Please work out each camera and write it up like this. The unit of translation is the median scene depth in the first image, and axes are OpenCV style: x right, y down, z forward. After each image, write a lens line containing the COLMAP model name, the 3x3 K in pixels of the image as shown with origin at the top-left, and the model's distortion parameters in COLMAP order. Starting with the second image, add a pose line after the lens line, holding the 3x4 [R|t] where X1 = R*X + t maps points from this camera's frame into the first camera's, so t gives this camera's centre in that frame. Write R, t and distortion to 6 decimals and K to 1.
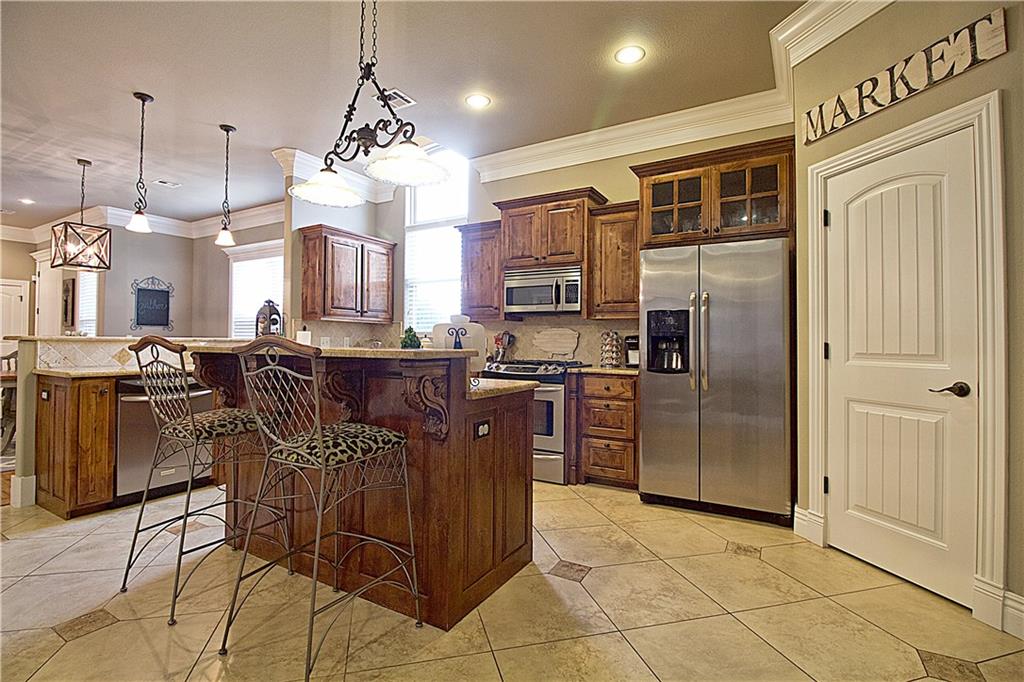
lens RADIAL K [[474.2, 0, 506.4], [0, 474.2, 332.0], [0, 0, 1]] dist [0.001087, -0.013266]
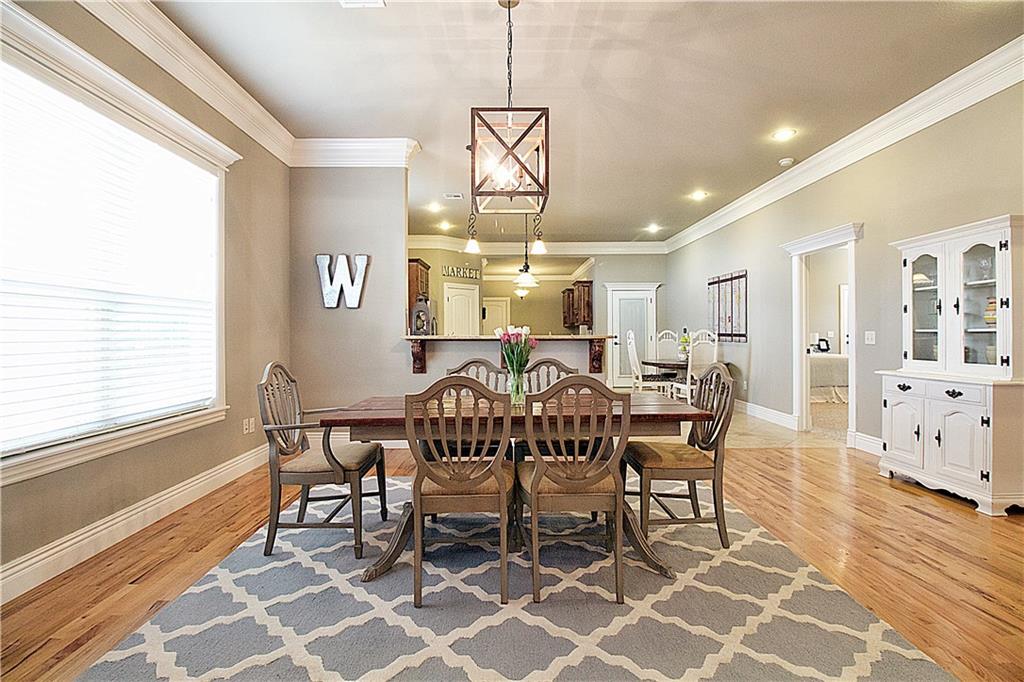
lens RADIAL K [[474.2, 0, 506.4], [0, 474.2, 332.0], [0, 0, 1]] dist [0.001087, -0.013266]
pose [[-0.510984, -0.004741, 0.859577, -1.857147], [-0.017583, 0.999833, -0.004938, 0.009458], [-0.859411, -0.017637, -0.510982, 1.739897]]
